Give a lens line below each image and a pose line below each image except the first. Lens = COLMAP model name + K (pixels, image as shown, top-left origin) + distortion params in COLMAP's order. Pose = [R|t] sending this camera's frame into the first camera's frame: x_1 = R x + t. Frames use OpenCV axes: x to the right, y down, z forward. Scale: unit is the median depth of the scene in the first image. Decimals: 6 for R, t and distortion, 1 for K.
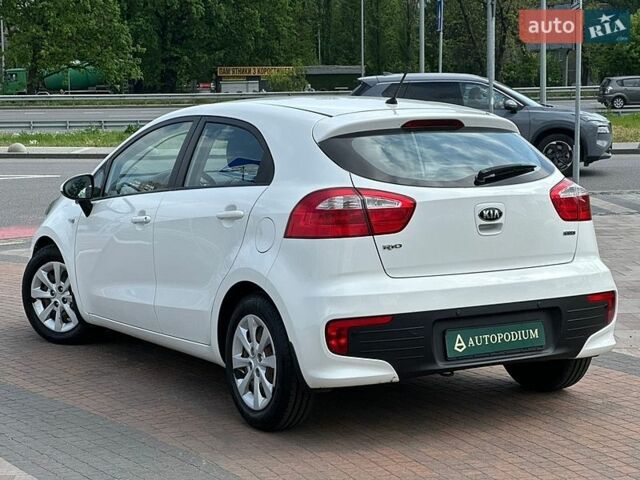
lens RADIAL K [[1434.1, 0, 321.3], [0, 1434.1, 230.0], [0, 0, 1]] dist [-0.280966, 6.842485]
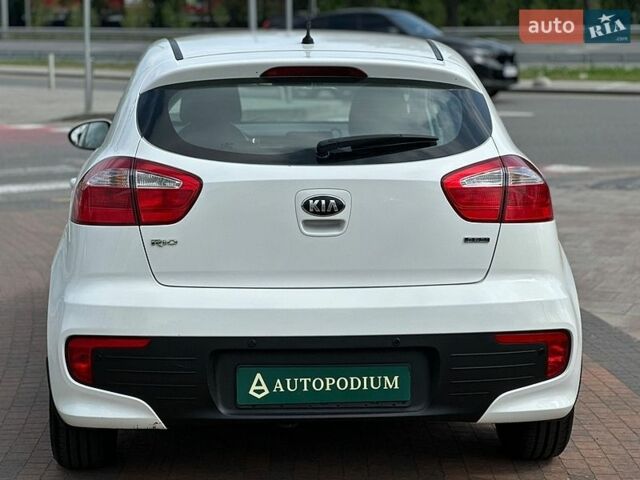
lens RADIAL K [[1434.1, 0, 321.3], [0, 1434.1, 230.0], [0, 0, 1]] dist [-0.280966, 6.842485]
pose [[0.898860, 0.073814, -0.431974, 0.418348], [-0.053734, 0.996839, 0.058525, -0.039911], [0.434929, -0.029394, 0.899985, 0.375631]]
